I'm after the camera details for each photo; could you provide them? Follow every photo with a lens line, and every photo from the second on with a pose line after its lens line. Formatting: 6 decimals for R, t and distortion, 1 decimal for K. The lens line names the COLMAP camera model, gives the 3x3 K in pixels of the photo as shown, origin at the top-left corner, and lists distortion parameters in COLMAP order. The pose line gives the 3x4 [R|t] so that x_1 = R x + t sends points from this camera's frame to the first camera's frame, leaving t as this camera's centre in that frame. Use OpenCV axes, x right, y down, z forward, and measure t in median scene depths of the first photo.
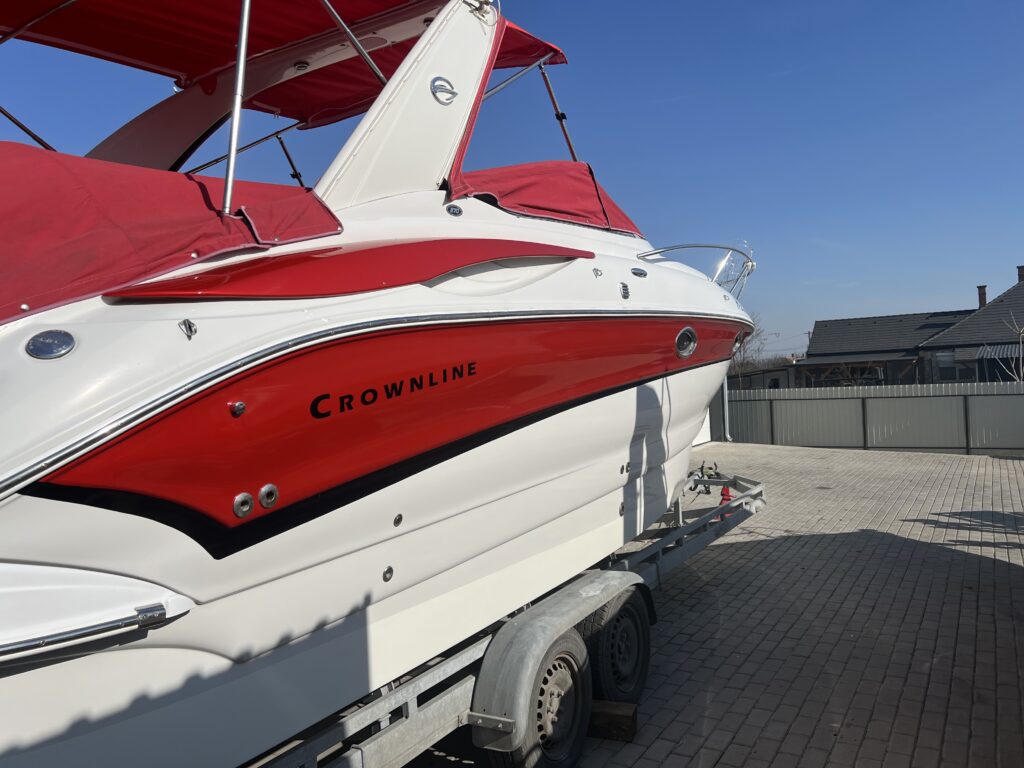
lens RADIAL K [[768.8, 0, 507.6], [0, 768.8, 385.9], [0, 0, 1]] dist [0.026032, -0.045393]
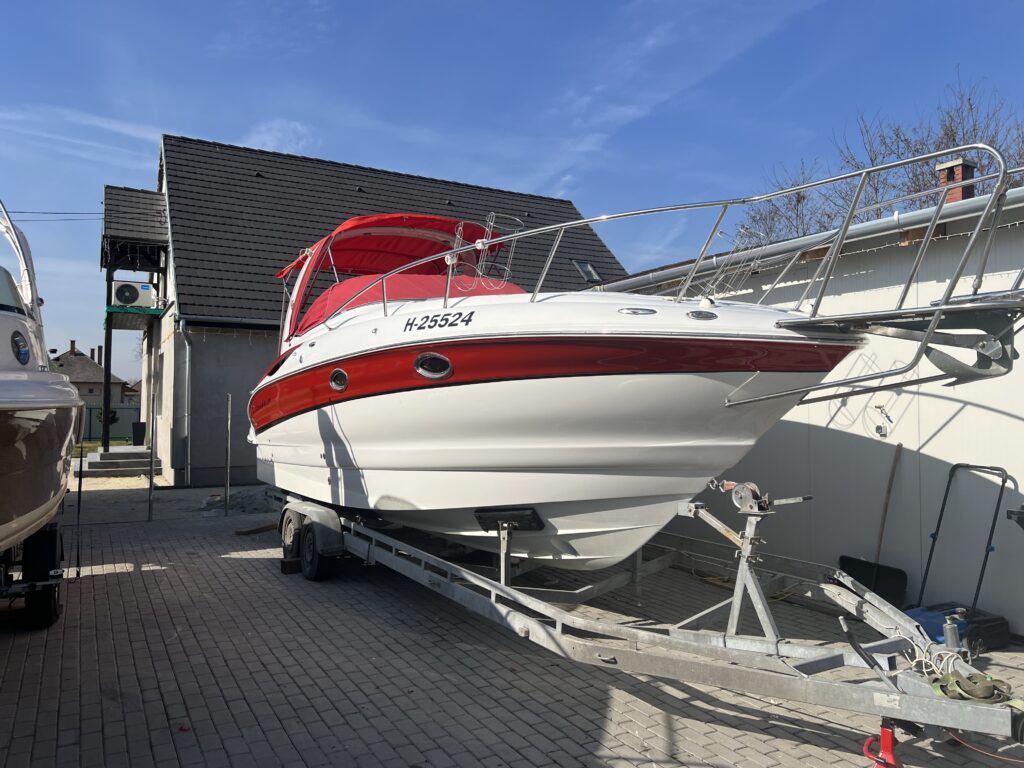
lens RADIAL K [[768.8, 0, 507.8], [0, 768.8, 384.3], [0, 0, 1]] dist [0.026032, -0.045393]
pose [[-0.487006, 0.014630, -0.873276, 1.188702], [0.012974, 0.999871, 0.009515, -0.053624], [0.873302, -0.006696, -0.487133, 1.792818]]
